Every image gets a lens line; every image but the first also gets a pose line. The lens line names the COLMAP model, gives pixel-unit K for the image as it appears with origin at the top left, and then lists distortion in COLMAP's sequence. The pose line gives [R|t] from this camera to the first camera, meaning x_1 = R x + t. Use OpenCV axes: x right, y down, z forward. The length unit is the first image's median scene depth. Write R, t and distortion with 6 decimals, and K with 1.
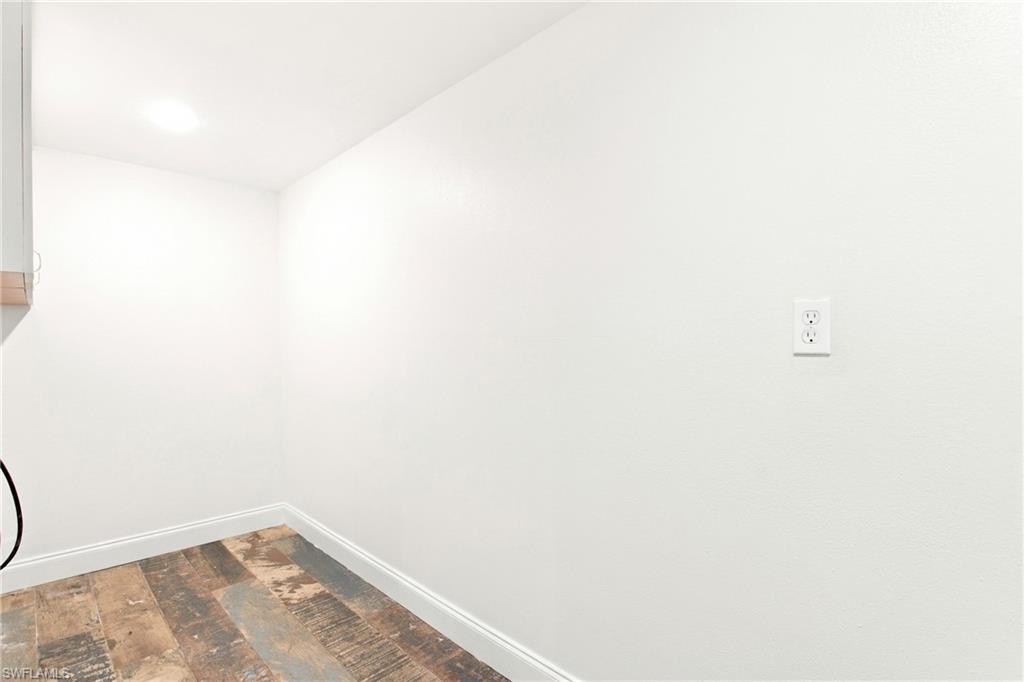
lens RADIAL K [[494.3, 0, 514.5], [0, 494.3, 342.5], [0, 0, 1]] dist [-0.004038, -0.001236]
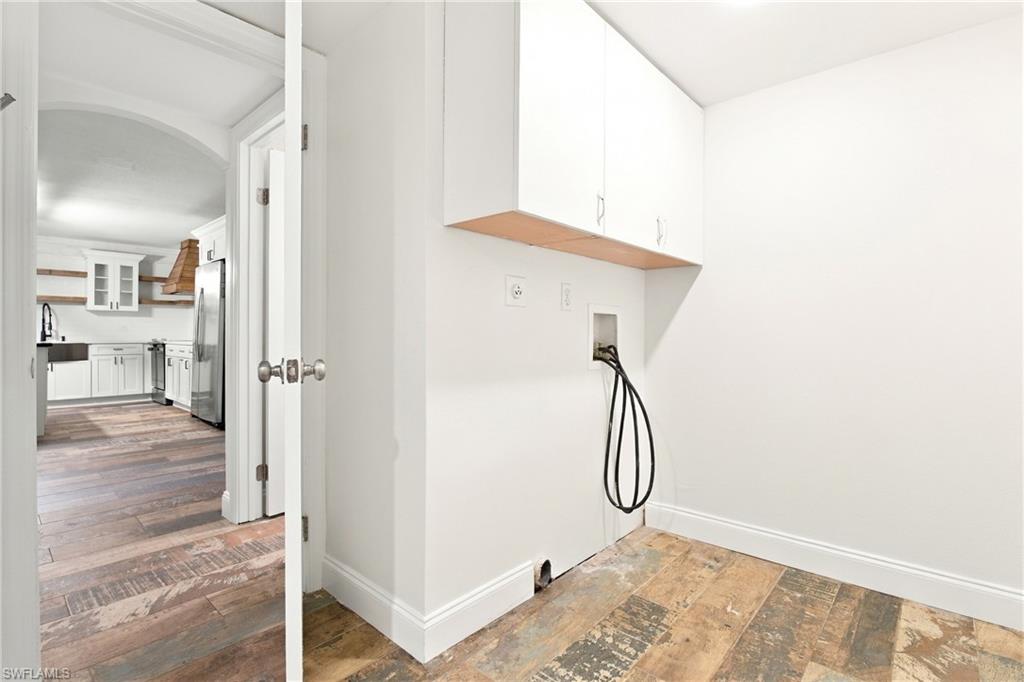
lens RADIAL K [[494.3, 0, 514.2], [0, 494.3, 335.3], [0, 0, 1]] dist [-0.004038, -0.001236]
pose [[0.047564, 0.001217, -0.998867, 0.011212], [0.001188, 0.999998, 0.001275, 0.071894], [0.998867, -0.001247, 0.047563, 0.552360]]
